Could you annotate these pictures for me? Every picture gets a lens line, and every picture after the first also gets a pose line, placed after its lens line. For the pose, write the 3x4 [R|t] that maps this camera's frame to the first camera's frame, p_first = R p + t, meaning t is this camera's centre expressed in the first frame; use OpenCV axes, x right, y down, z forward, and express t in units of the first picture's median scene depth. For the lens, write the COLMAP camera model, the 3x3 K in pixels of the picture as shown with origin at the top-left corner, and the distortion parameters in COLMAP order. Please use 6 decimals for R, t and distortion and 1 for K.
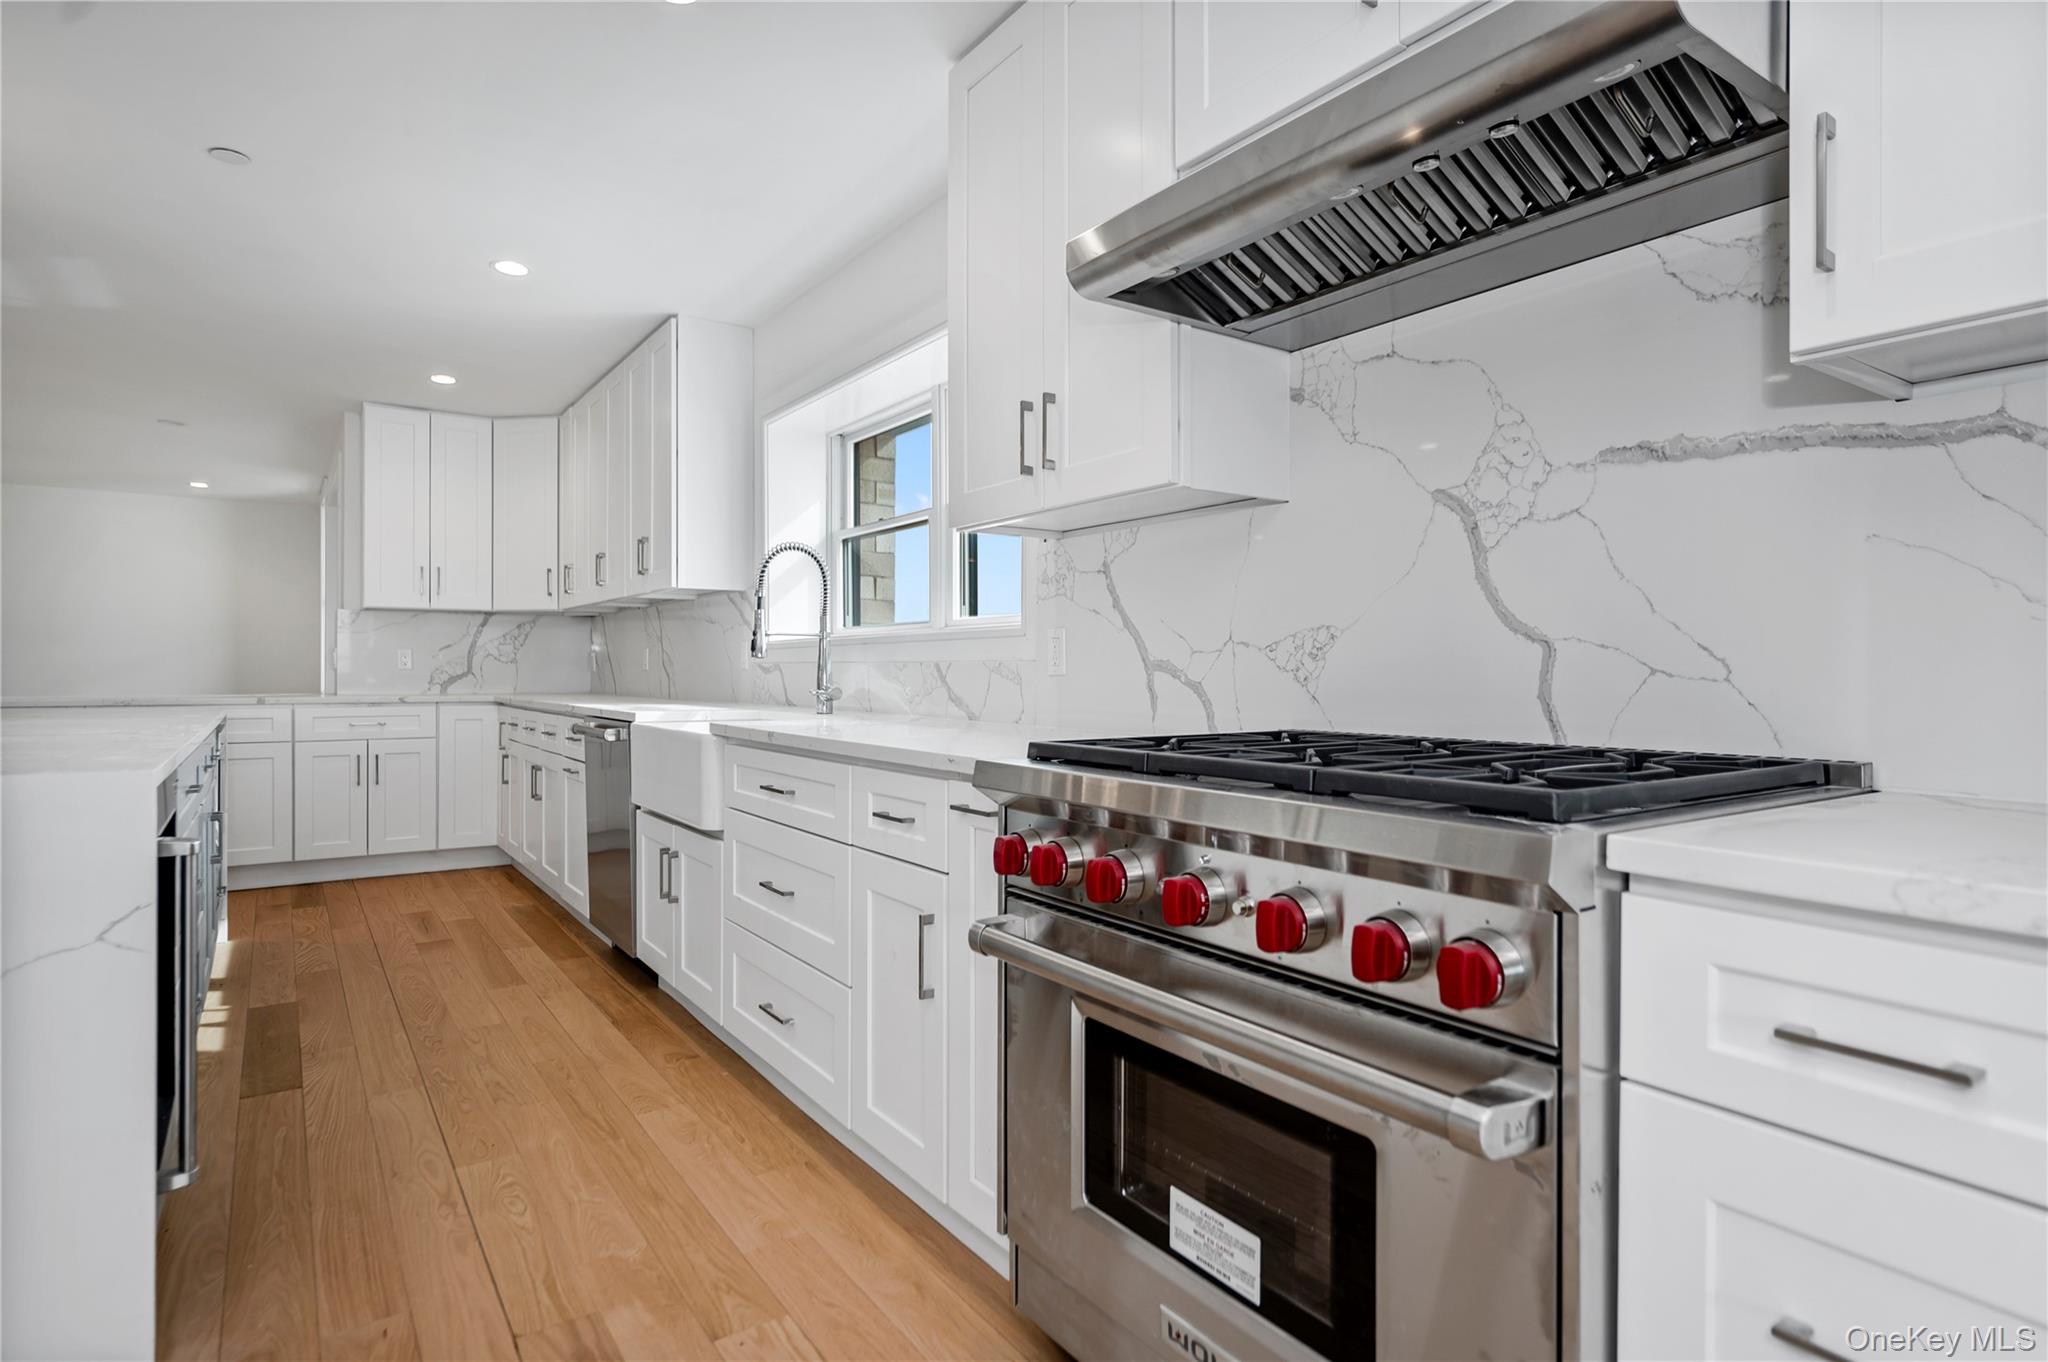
lens RADIAL K [[1078.0, 0, 1044.8], [0, 1078.0, 683.7], [0, 0, 1]] dist [-0.007652, 0.001213]
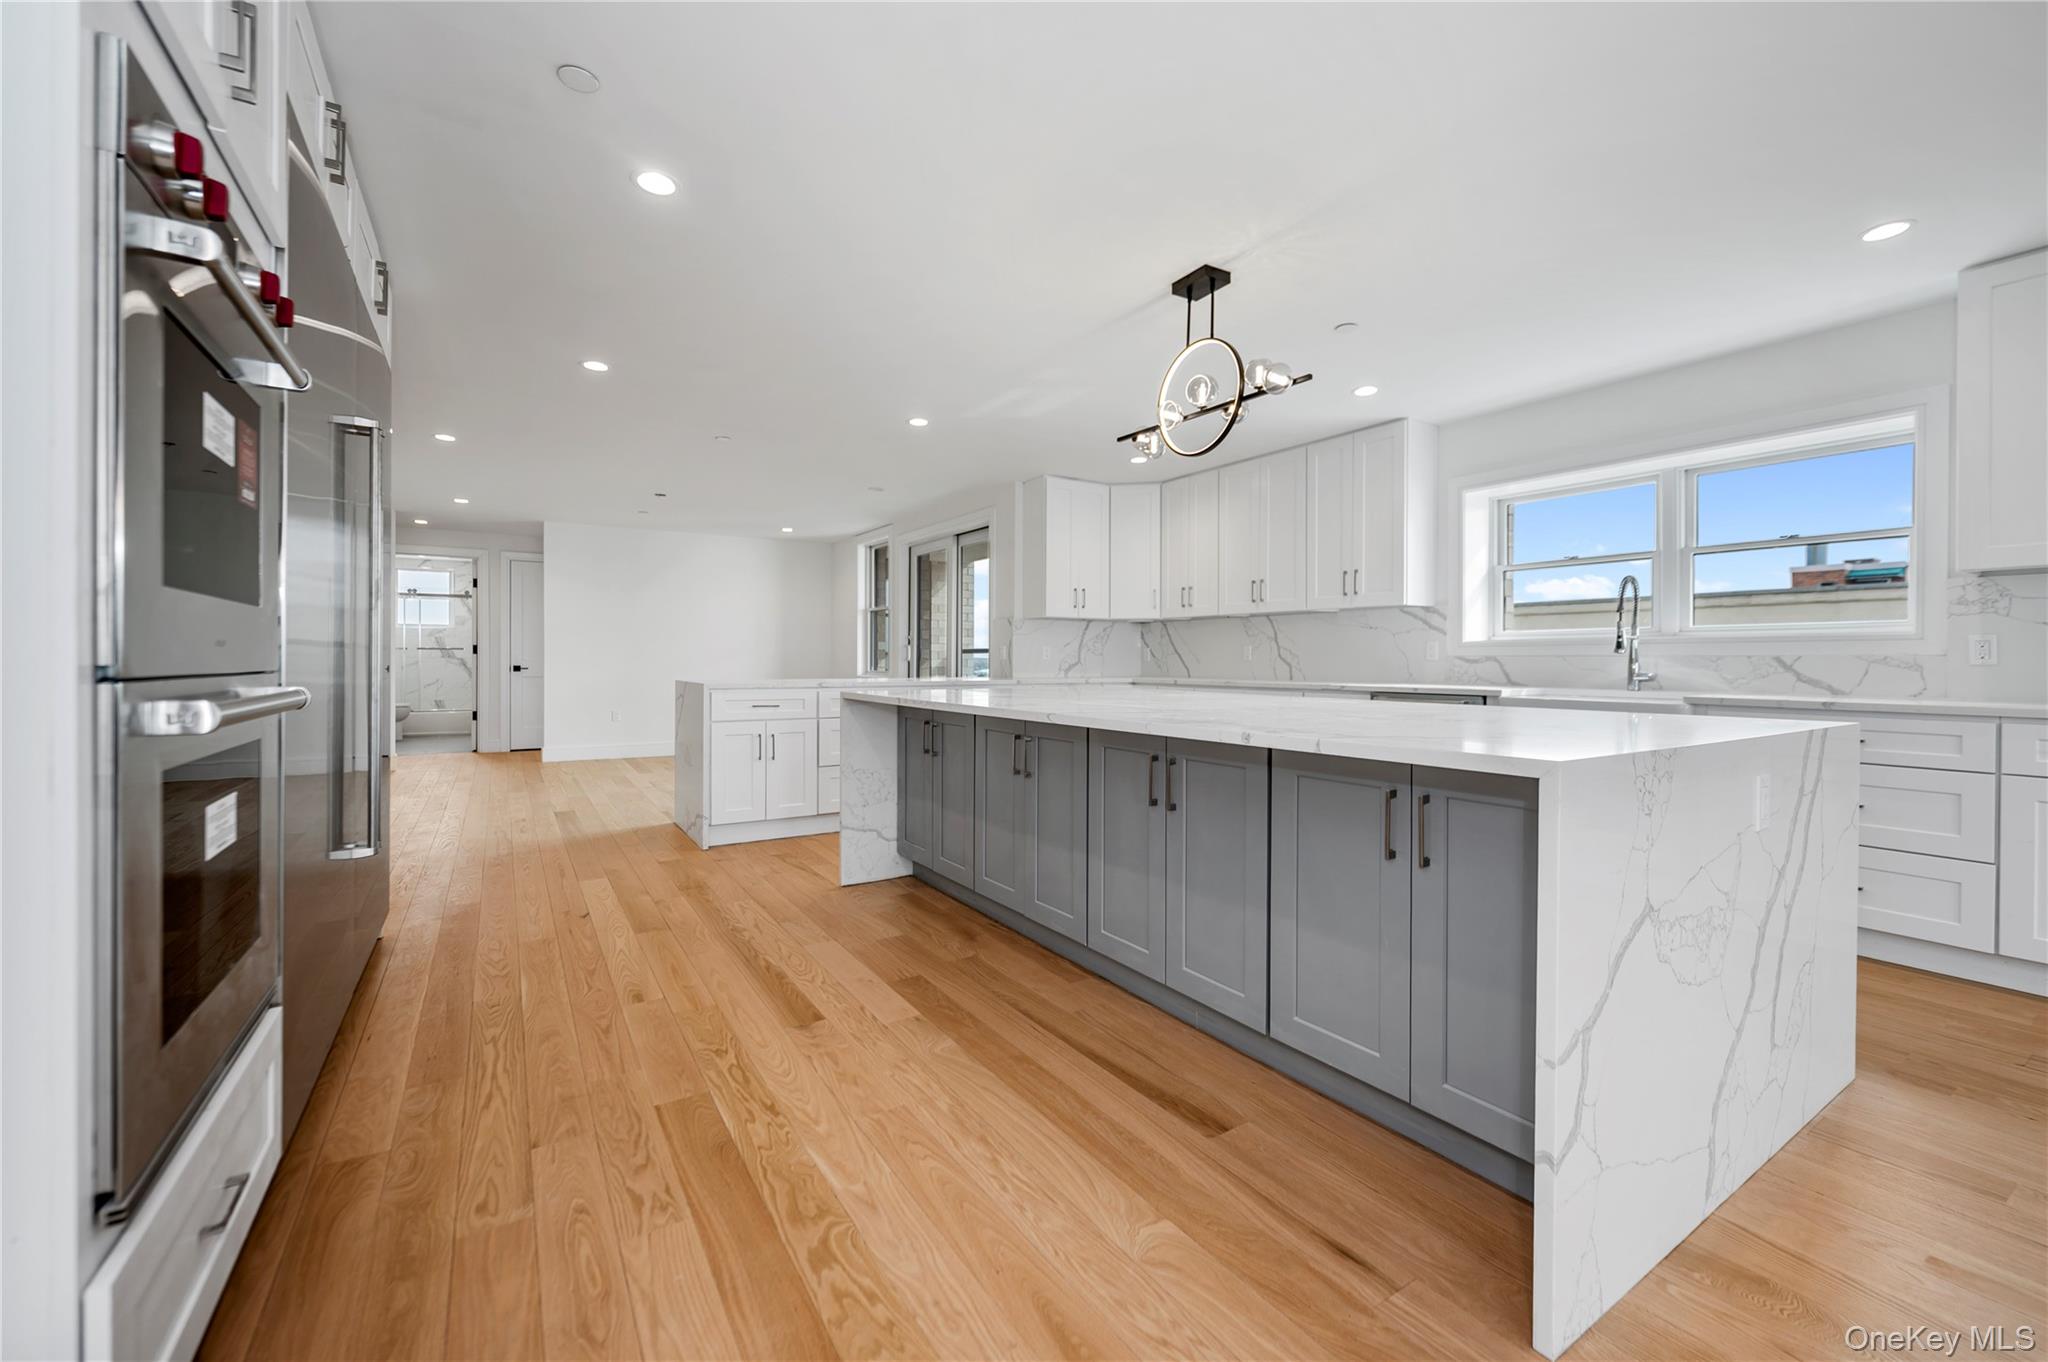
lens RADIAL K [[820.2, 0, 1037.7], [0, 820.2, 665.5], [0, 0, 1]] dist [-0.001368, -0.000593]
pose [[0.999071, -0.001302, -0.043071, -0.914330], [0.001139, 0.999992, -0.003793, -0.003438], [0.043076, 0.003740, 0.999065, -0.154220]]
